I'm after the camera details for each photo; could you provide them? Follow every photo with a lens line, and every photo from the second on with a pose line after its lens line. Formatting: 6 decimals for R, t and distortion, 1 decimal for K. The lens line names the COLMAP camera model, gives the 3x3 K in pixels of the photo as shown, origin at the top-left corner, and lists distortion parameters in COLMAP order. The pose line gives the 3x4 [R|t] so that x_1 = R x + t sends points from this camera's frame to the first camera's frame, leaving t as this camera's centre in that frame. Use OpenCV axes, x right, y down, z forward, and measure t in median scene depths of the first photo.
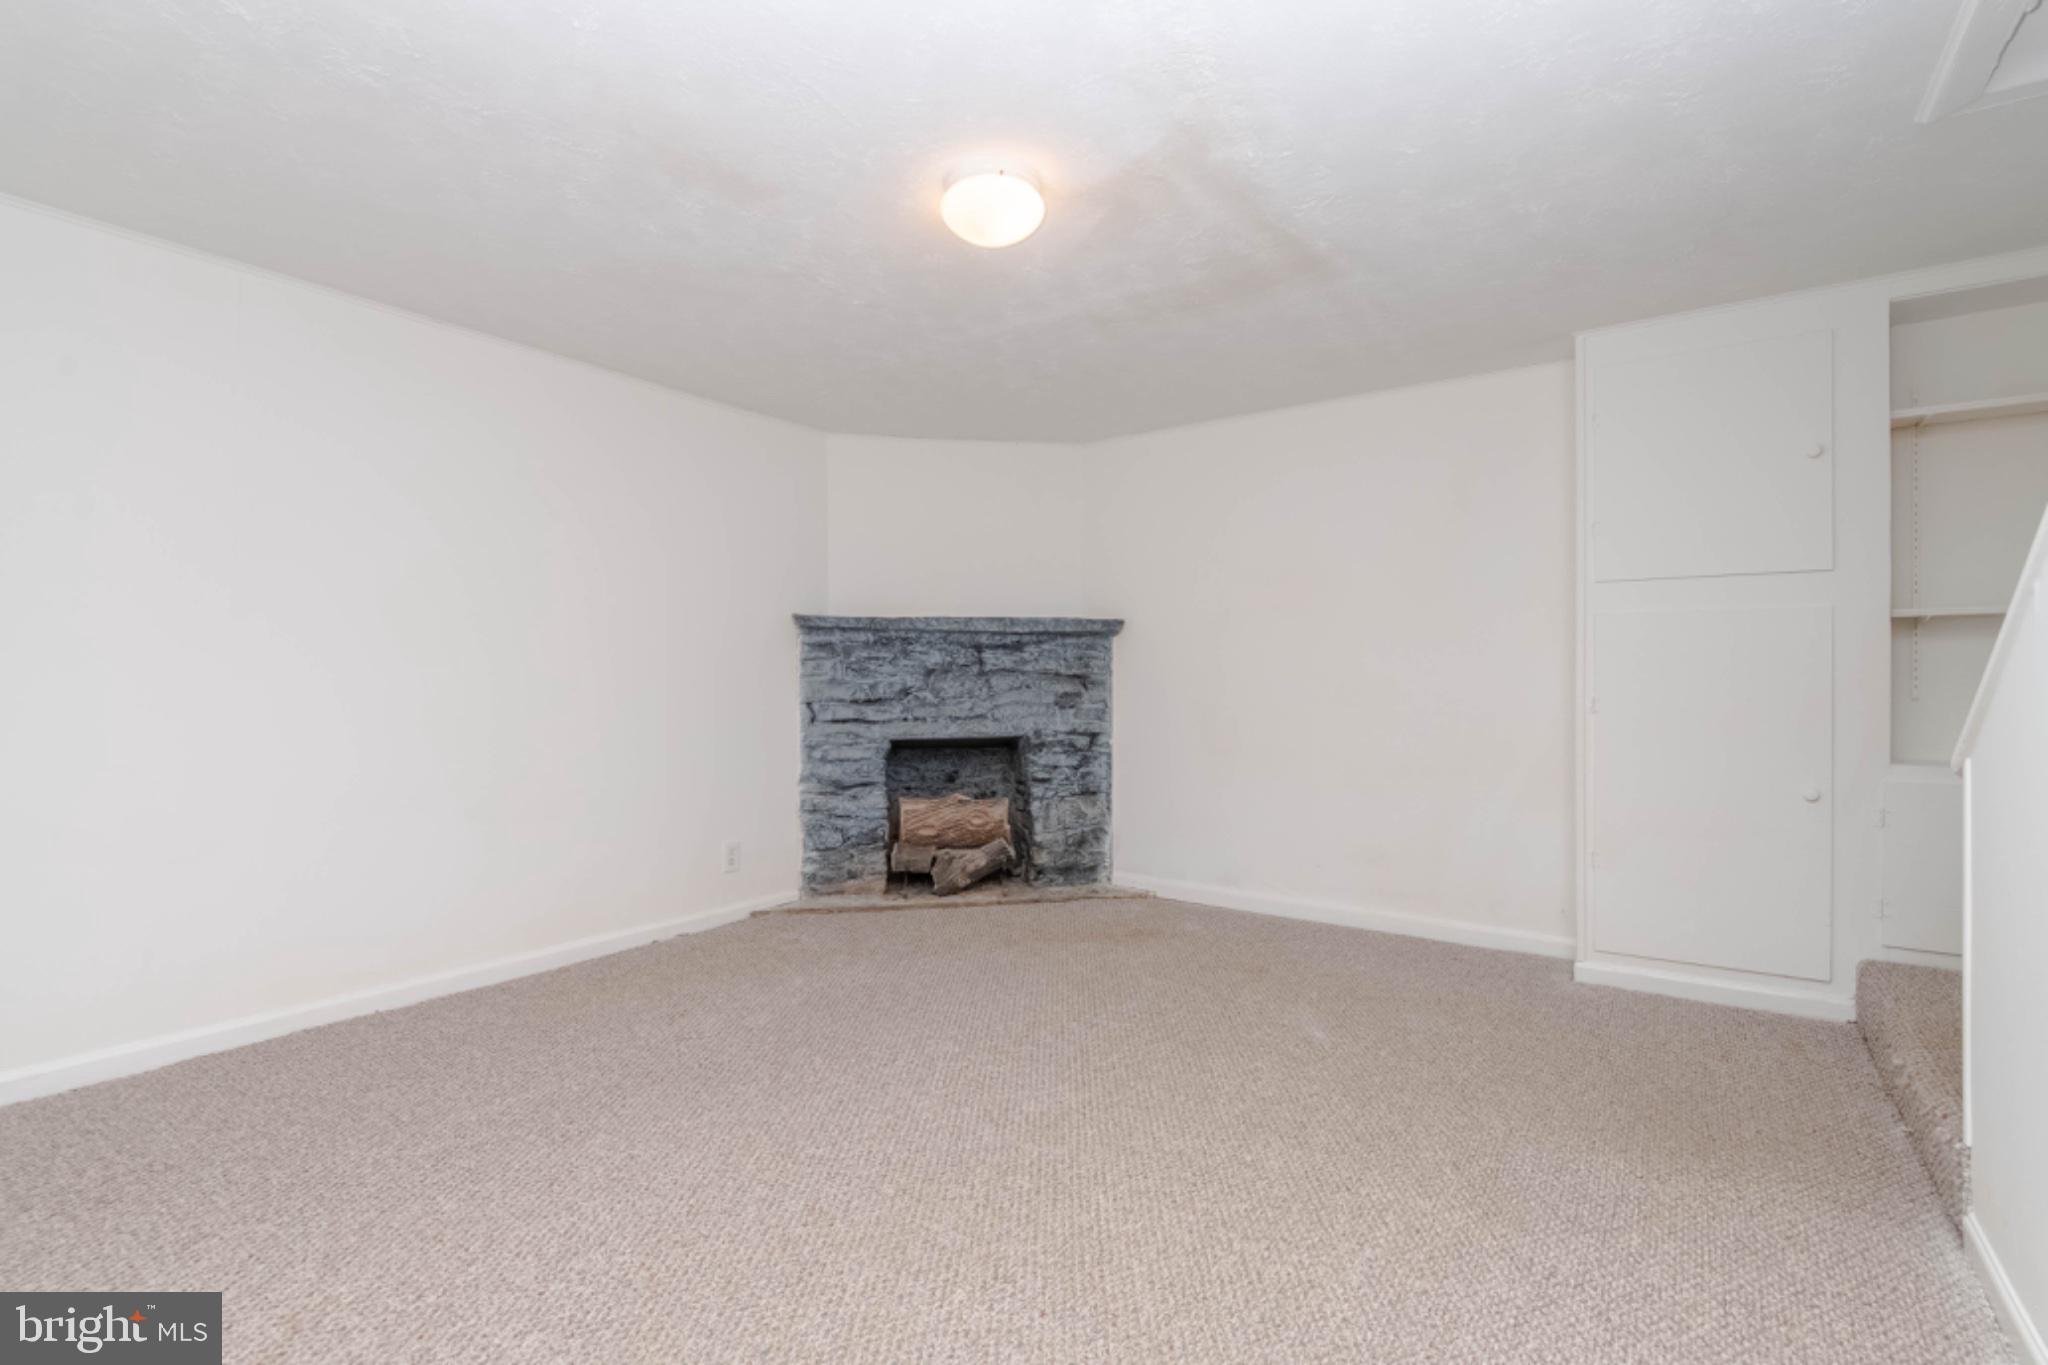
lens RADIAL K [[941.0, 0, 1021.2], [0, 941.0, 677.0], [0, 0, 1]] dist [-0.017118, -0.001024]
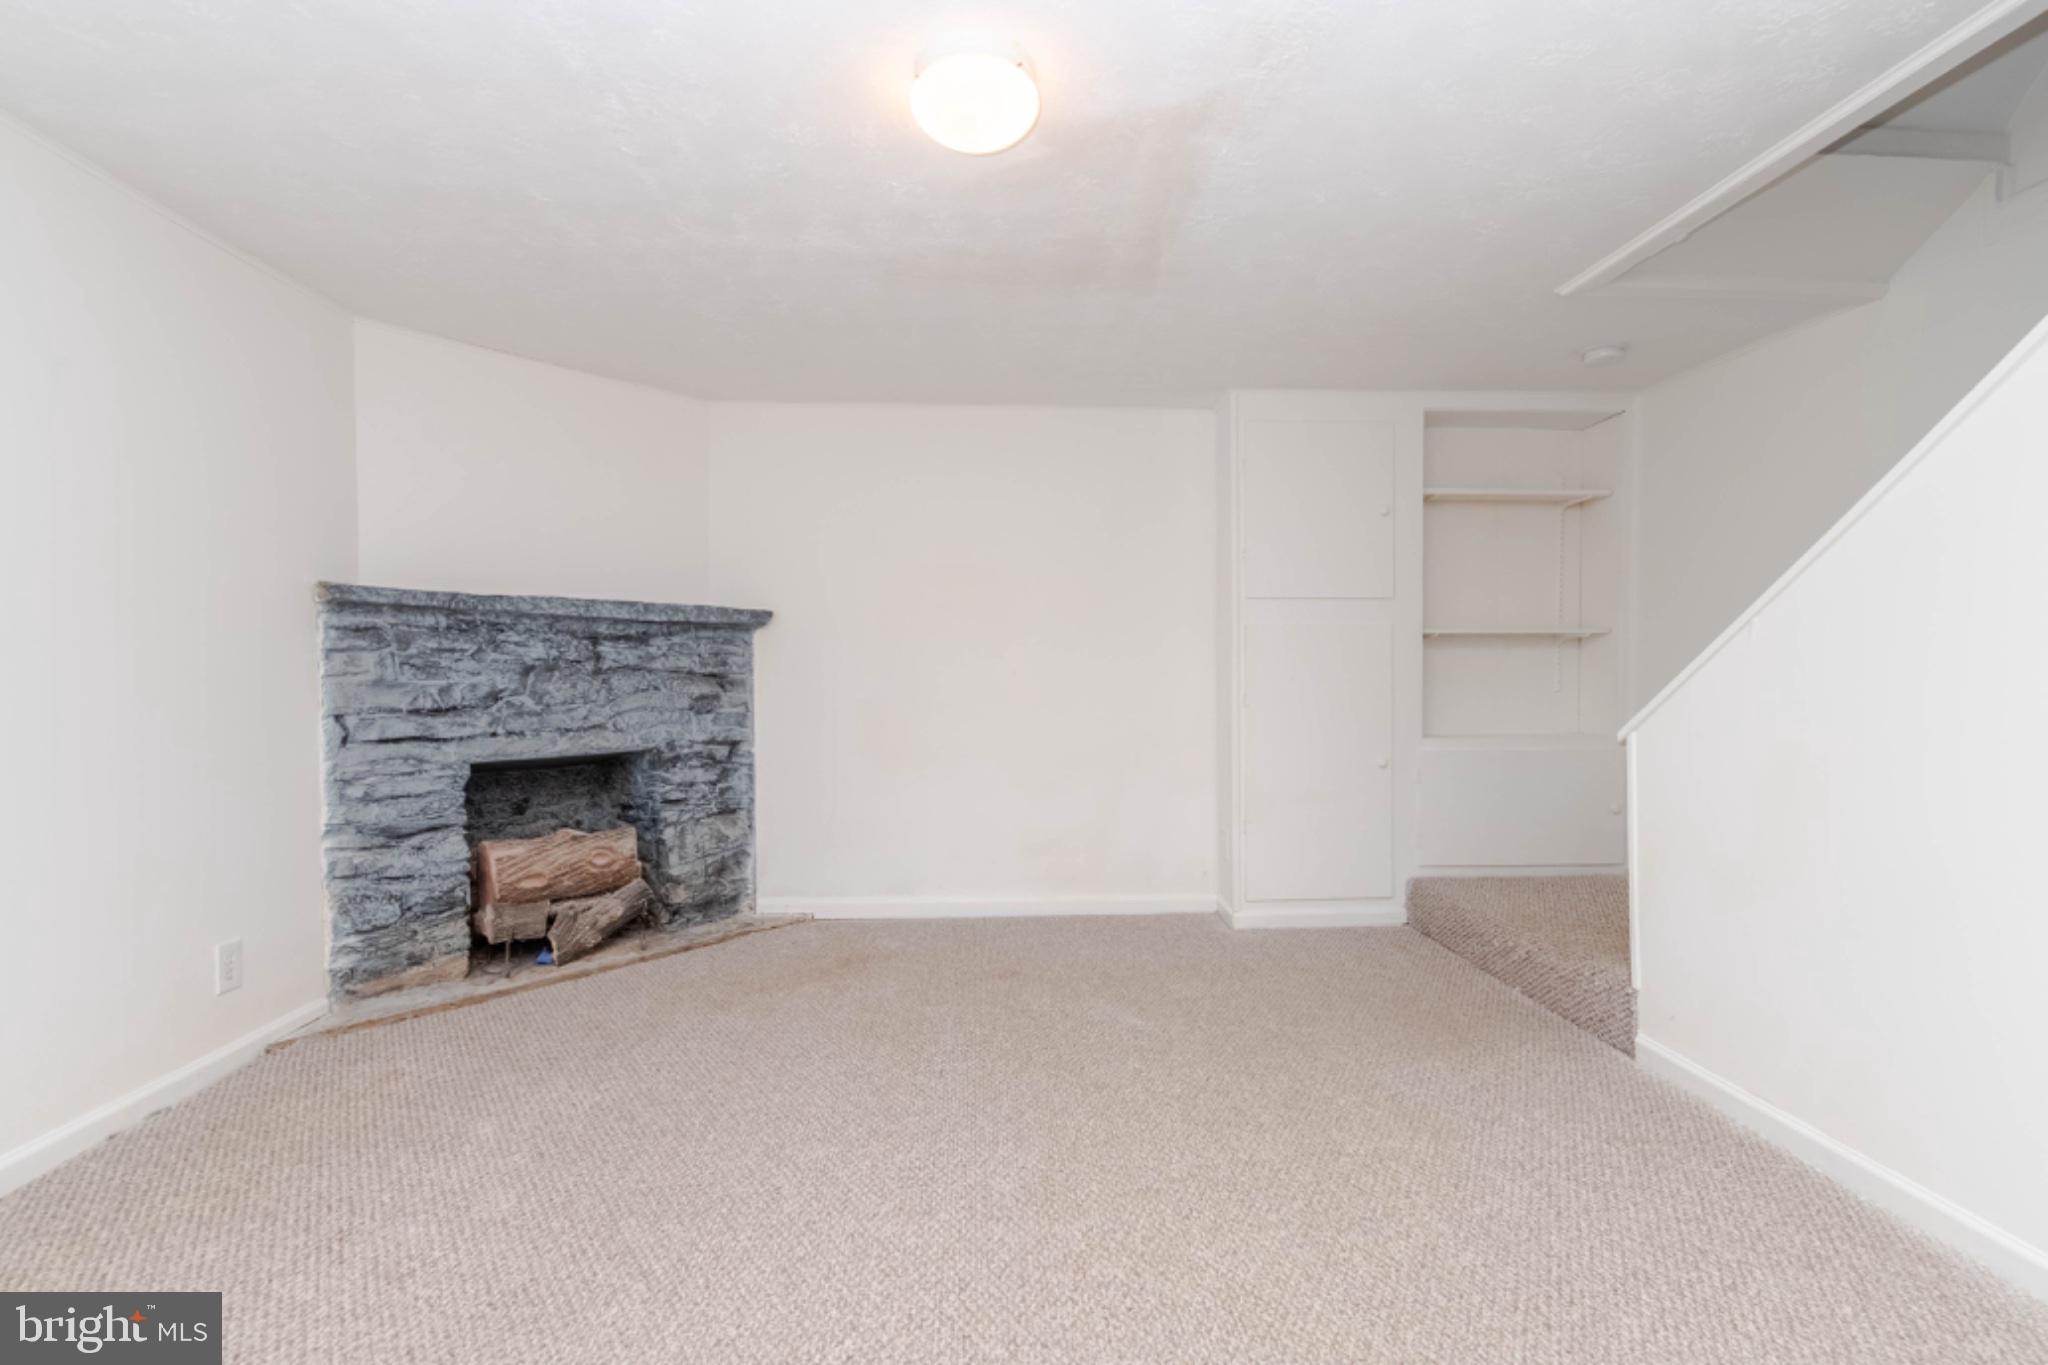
lens RADIAL K [[929.5, 0, 1024.2], [0, 929.5, 687.6], [0, 0, 1]] dist [-0.011928, -0.001219]
pose [[0.769679, -0.008992, 0.638368, -0.268931], [-0.000266, 0.999896, 0.014406, -0.001965], [-0.638431, -0.011258, 0.769597, 0.184350]]
